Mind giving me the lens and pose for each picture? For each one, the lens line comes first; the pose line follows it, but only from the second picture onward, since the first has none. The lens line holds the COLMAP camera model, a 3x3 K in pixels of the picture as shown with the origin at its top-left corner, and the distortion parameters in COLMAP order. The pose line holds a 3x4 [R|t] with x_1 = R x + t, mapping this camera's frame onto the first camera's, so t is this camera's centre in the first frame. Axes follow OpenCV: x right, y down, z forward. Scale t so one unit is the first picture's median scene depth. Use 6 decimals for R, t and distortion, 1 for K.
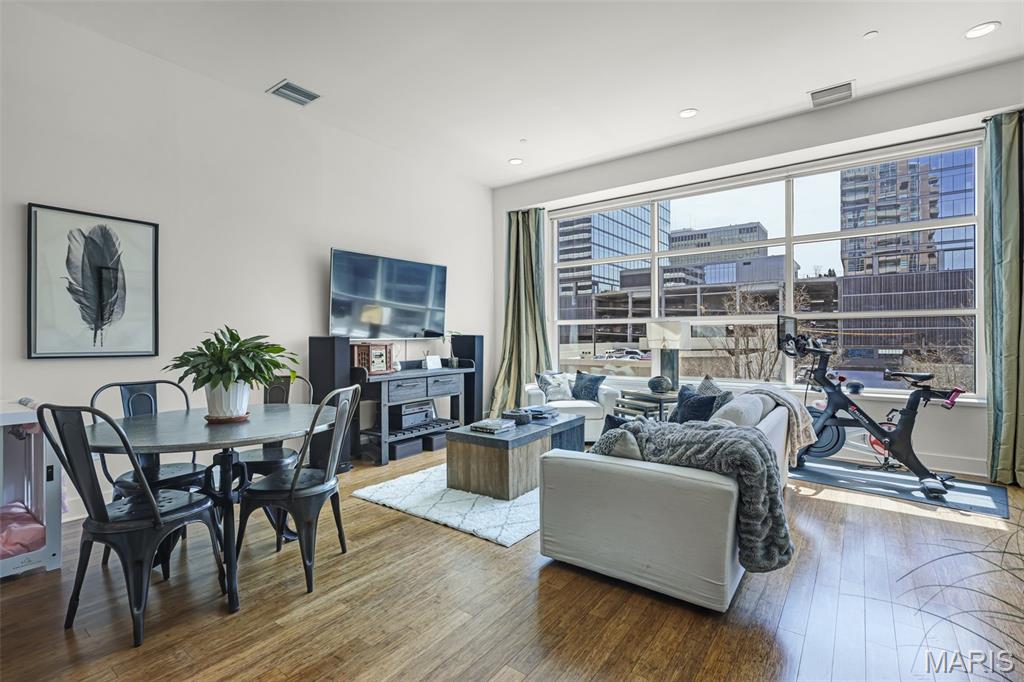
lens RADIAL K [[469.6, 0, 513.9], [0, 469.6, 338.2], [0, 0, 1]] dist [-0.002003, -0.000717]
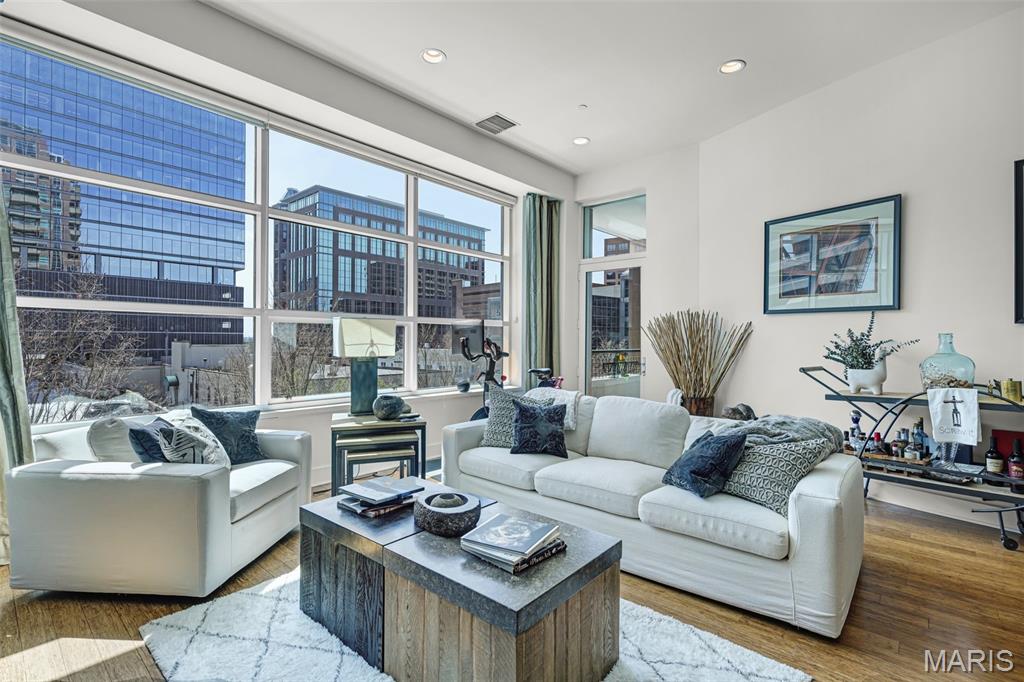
lens RADIAL K [[469.6, 0, 510.7], [0, 469.6, 340.5], [0, 0, 1]] dist [-0.002003, -0.000717]
pose [[0.104544, 0.009998, 0.994470, -0.389611], [-0.000554, 0.999950, -0.009994, 0.006421], [-0.994520, 0.000494, 0.104545, 0.804719]]
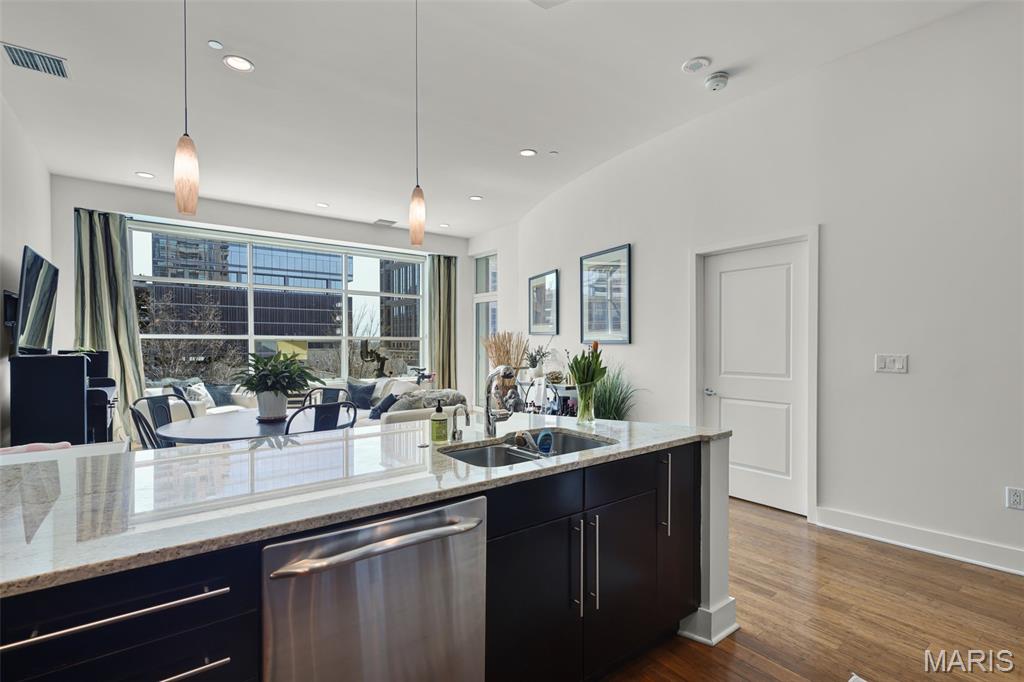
lens RADIAL K [[469.6, 0, 514.4], [0, 469.6, 346.6], [0, 0, 1]] dist [-0.002003, -0.000717]
pose [[0.299106, 0.001860, 0.954218, -0.900147], [0.002456, 0.999993, -0.002719, -0.013058], [-0.954217, 0.003157, 0.299100, -0.043167]]
